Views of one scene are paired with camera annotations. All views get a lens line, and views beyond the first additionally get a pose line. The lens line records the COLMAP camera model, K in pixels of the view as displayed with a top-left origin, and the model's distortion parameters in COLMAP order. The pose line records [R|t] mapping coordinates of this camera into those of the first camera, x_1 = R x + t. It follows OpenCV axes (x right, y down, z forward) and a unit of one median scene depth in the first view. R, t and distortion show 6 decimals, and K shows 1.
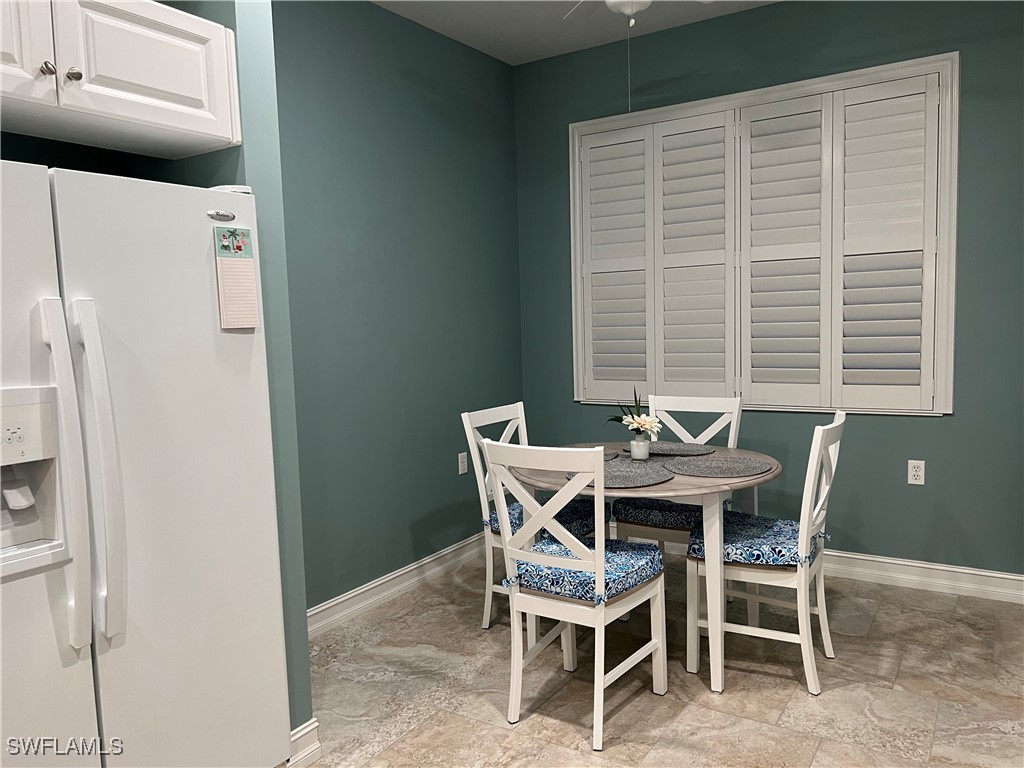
lens RADIAL K [[768.7, 0, 518.6], [0, 768.7, 386.1], [0, 0, 1]] dist [0.087649, -0.116664]
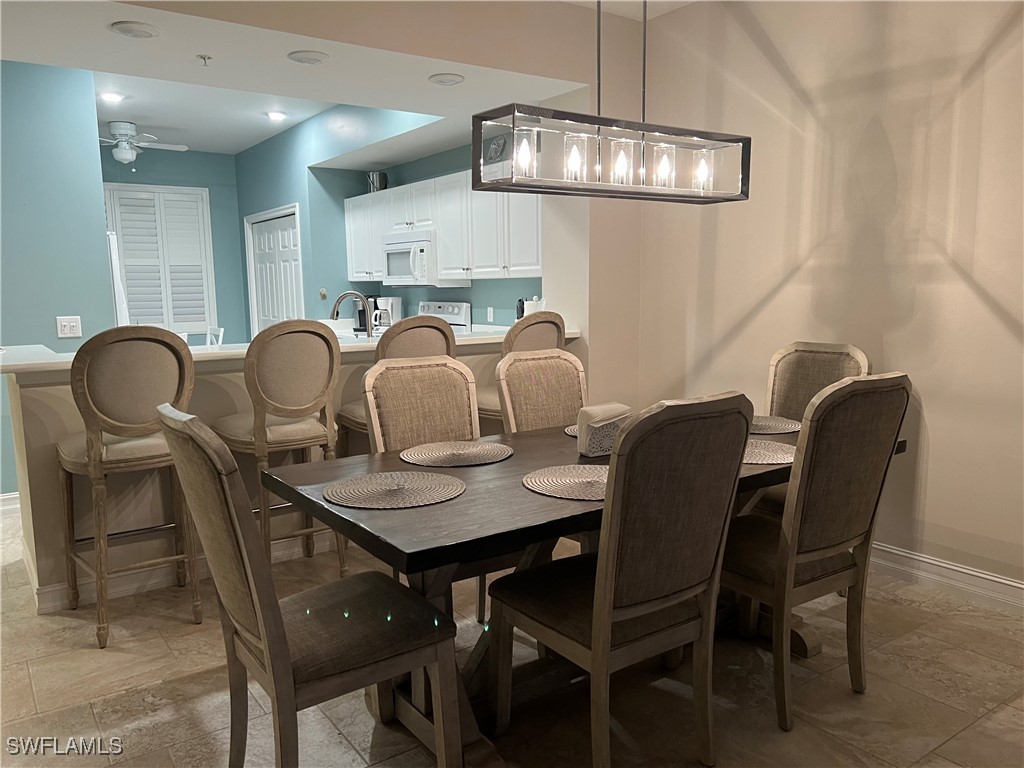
lens RADIAL K [[768.7, 0, 518.6], [0, 768.7, 386.1], [0, 0, 1]] dist [0.087649, -0.116664]
pose [[0.373560, -0.096593, 0.922563, -1.415416], [0.087536, 0.993796, 0.068606, 0.123319], [-0.923466, 0.055129, 0.379698, -0.834640]]
